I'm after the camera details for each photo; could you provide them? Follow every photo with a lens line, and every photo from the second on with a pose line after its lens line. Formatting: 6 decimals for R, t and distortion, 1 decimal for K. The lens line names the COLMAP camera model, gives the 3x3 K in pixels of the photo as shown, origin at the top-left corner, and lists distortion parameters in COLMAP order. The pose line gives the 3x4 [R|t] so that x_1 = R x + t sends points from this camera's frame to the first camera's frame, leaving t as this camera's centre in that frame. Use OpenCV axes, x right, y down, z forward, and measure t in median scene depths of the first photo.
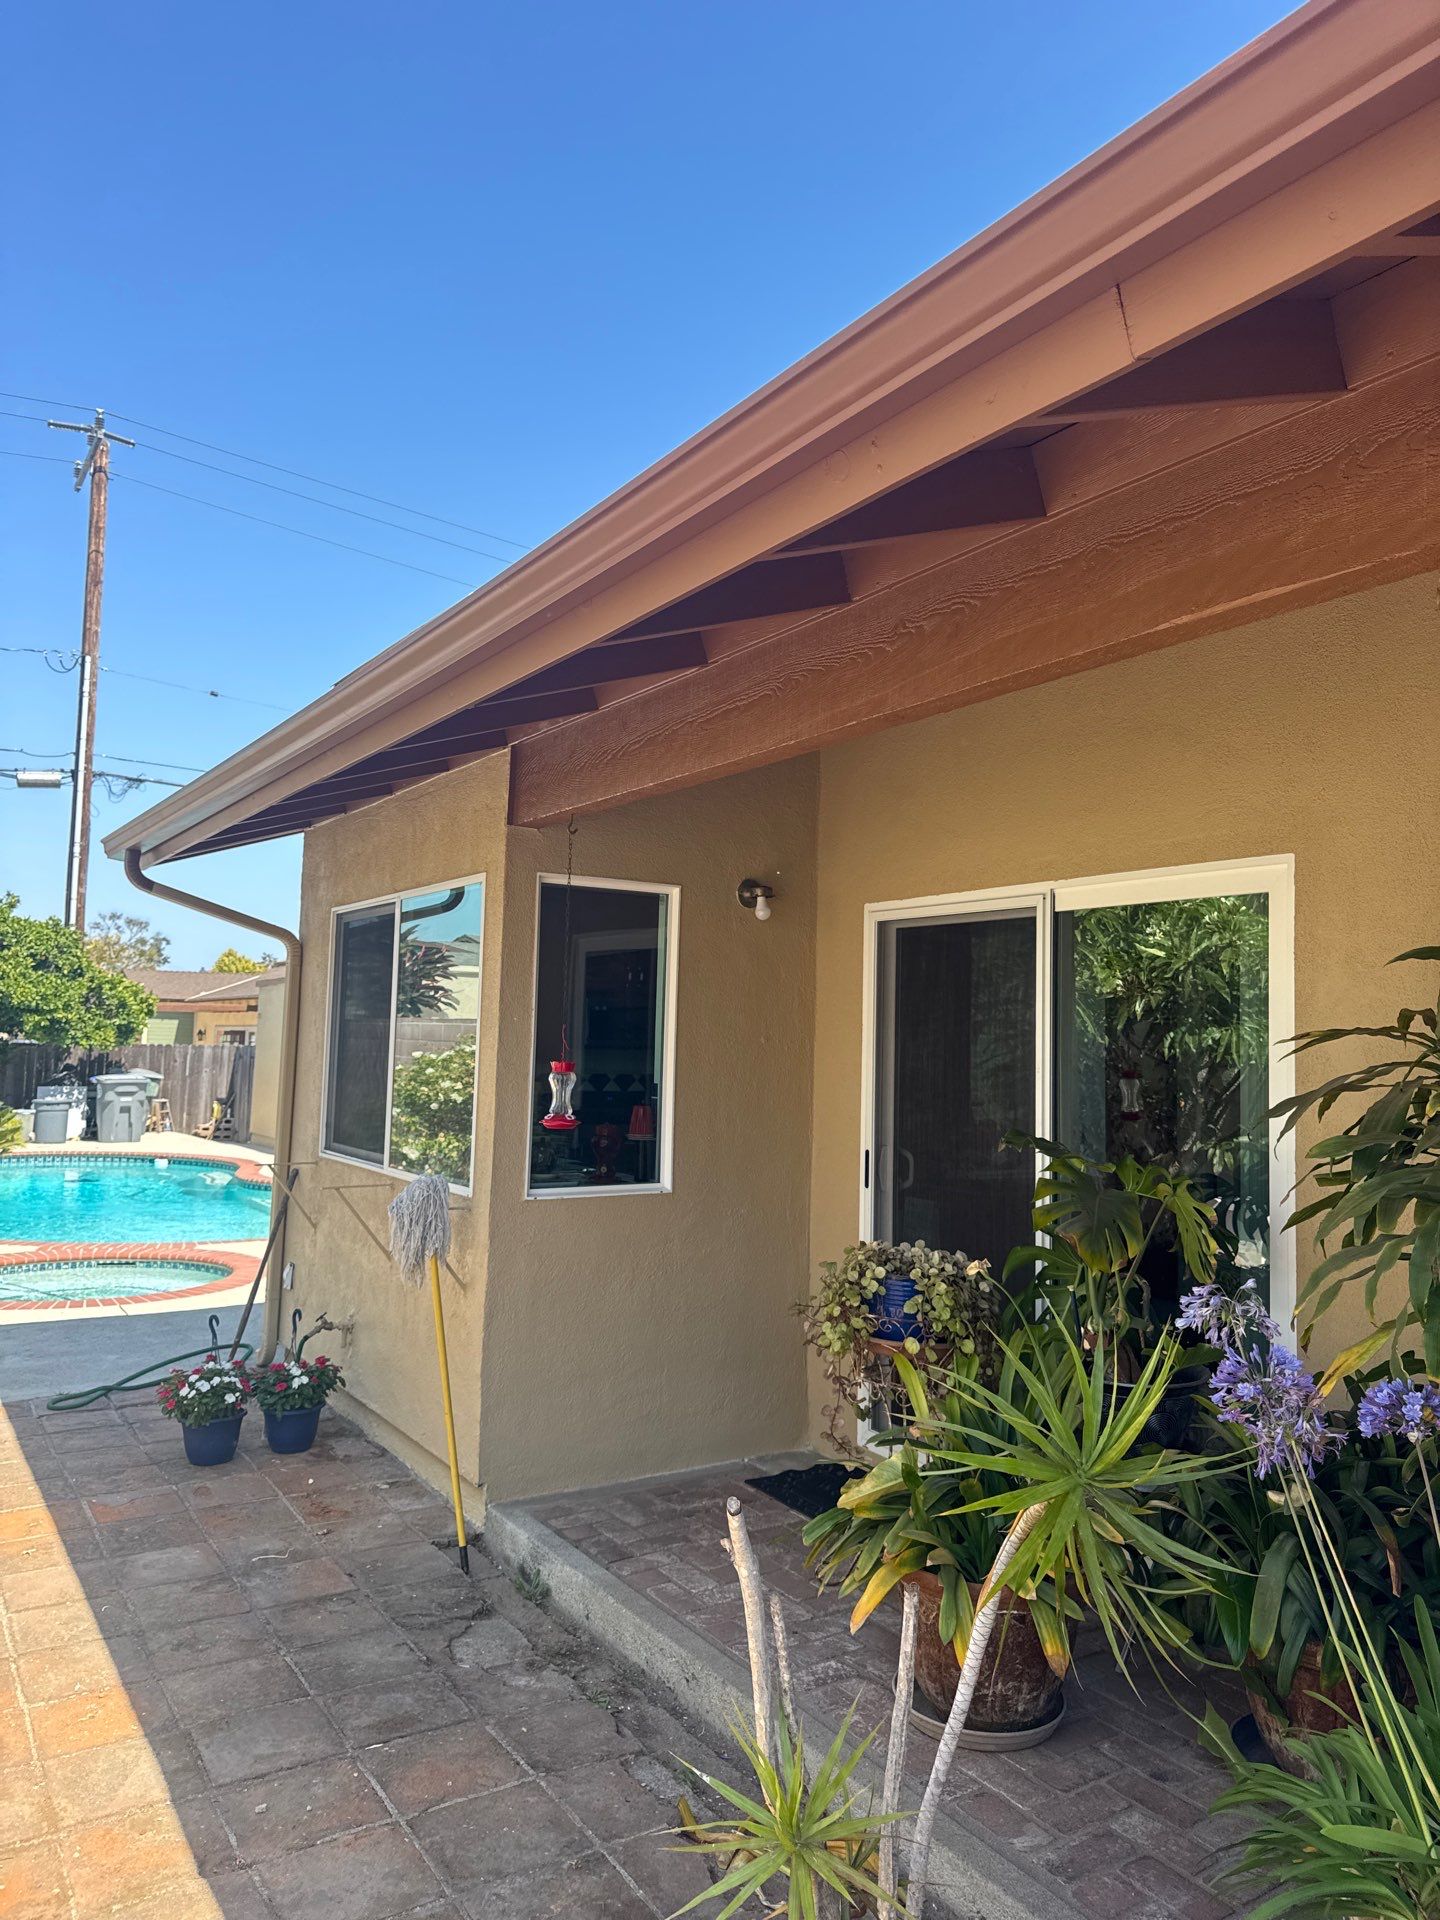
lens RADIAL K [[1358.6, 0, 727.0], [0, 1358.6, 908.5], [0, 0, 1]] dist [0.122933, -0.137266]
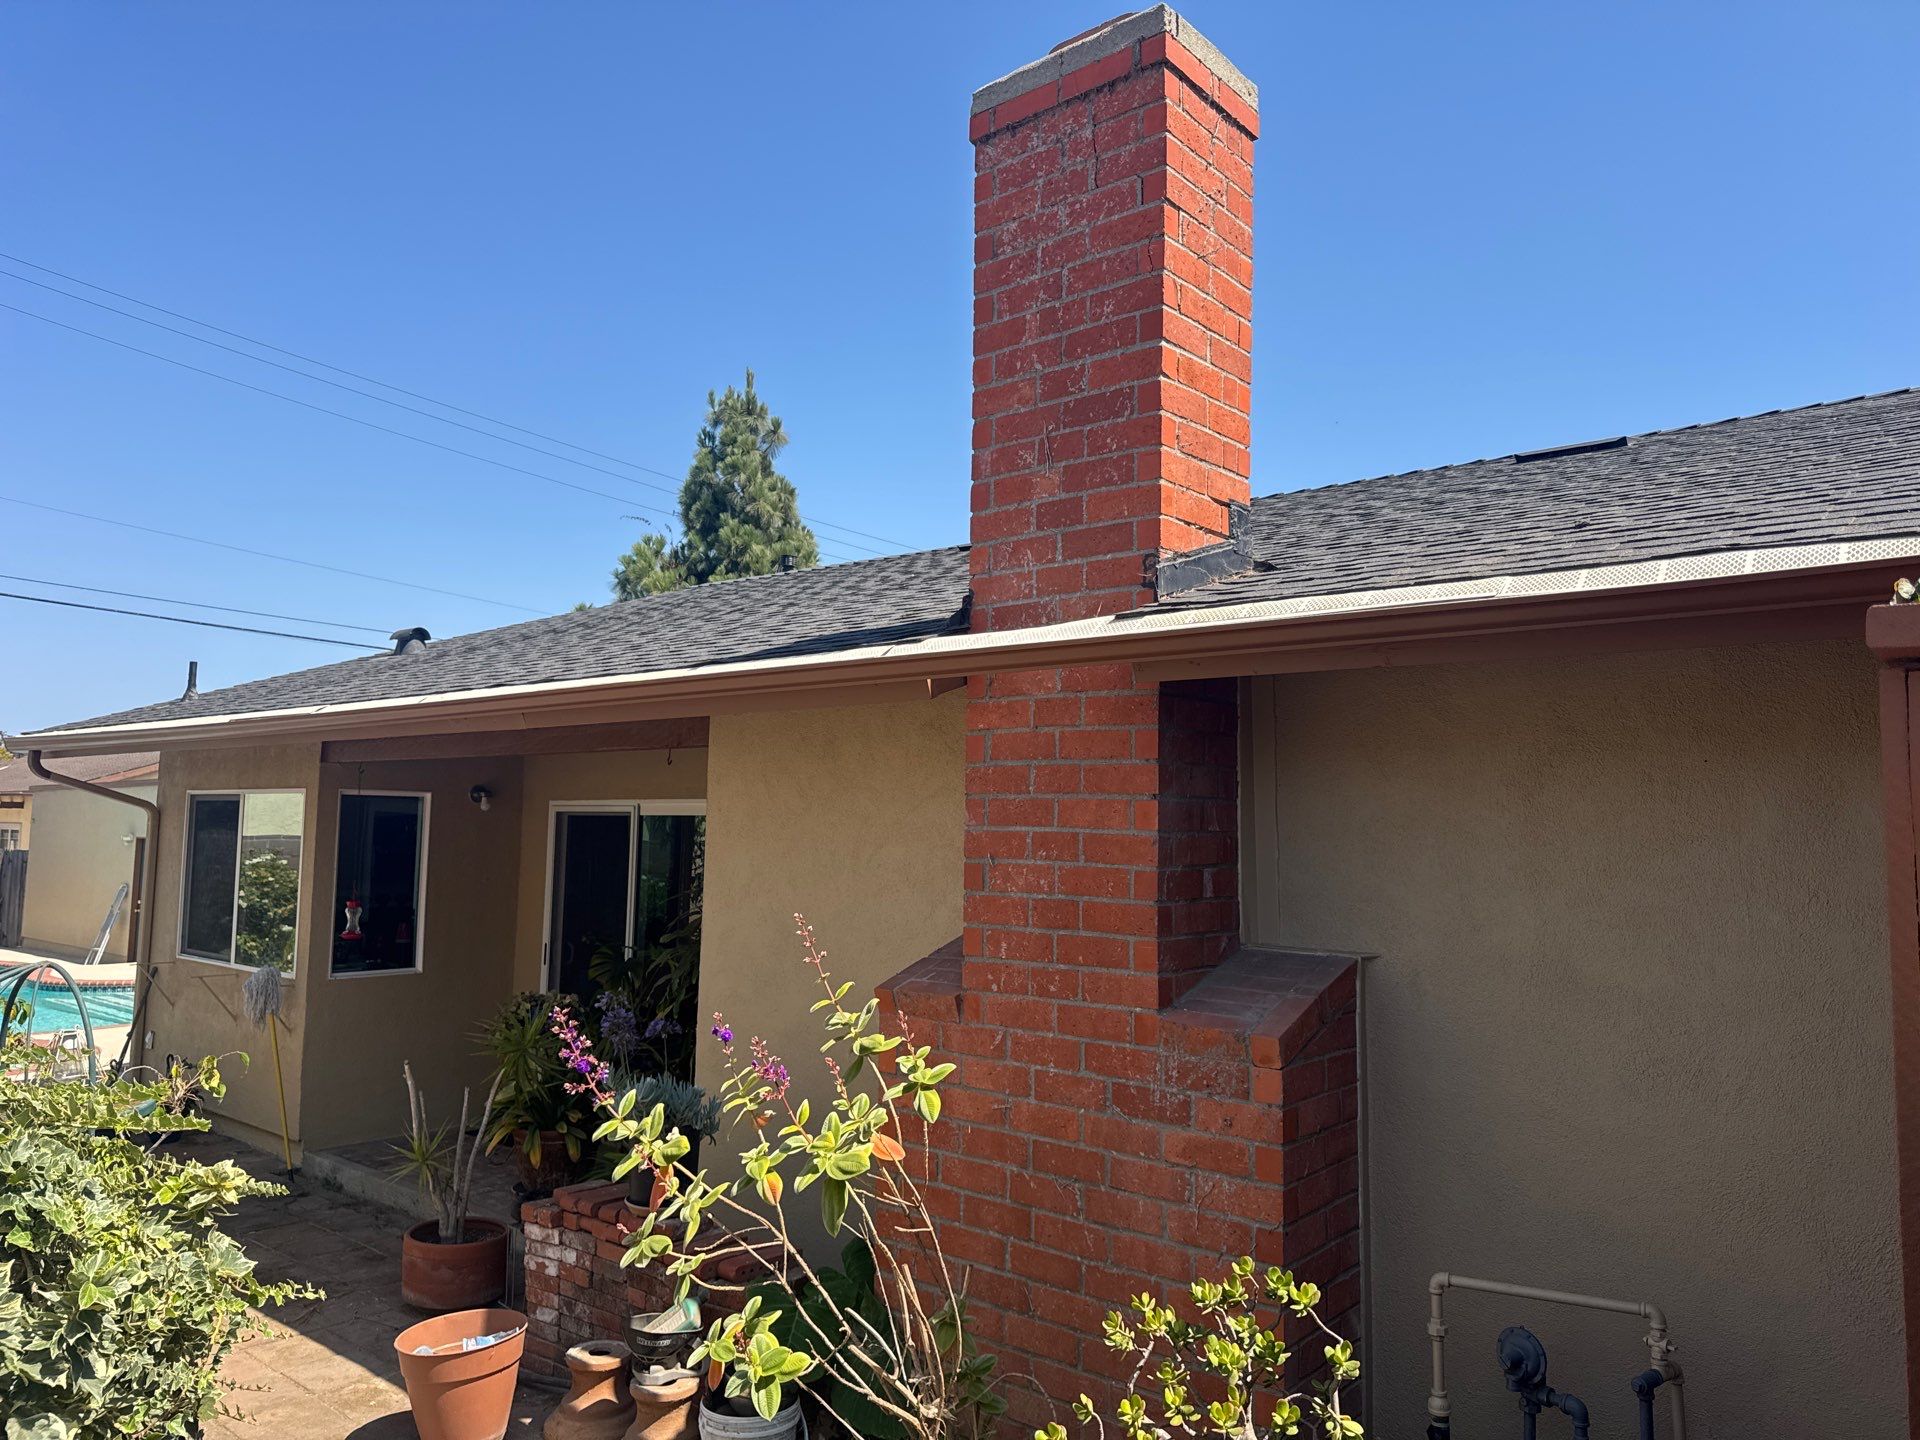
lens RADIAL K [[1344.2, 0, 960.0], [0, 1344.2, 720.0], [0, 0, 1]] dist [0.034886, -0.047646]
pose [[0.957083, 0.017245, 0.289300, 0.108337], [-0.022328, 0.999649, 0.014279, -0.147126], [-0.288952, -0.020126, 0.957132, -0.803680]]
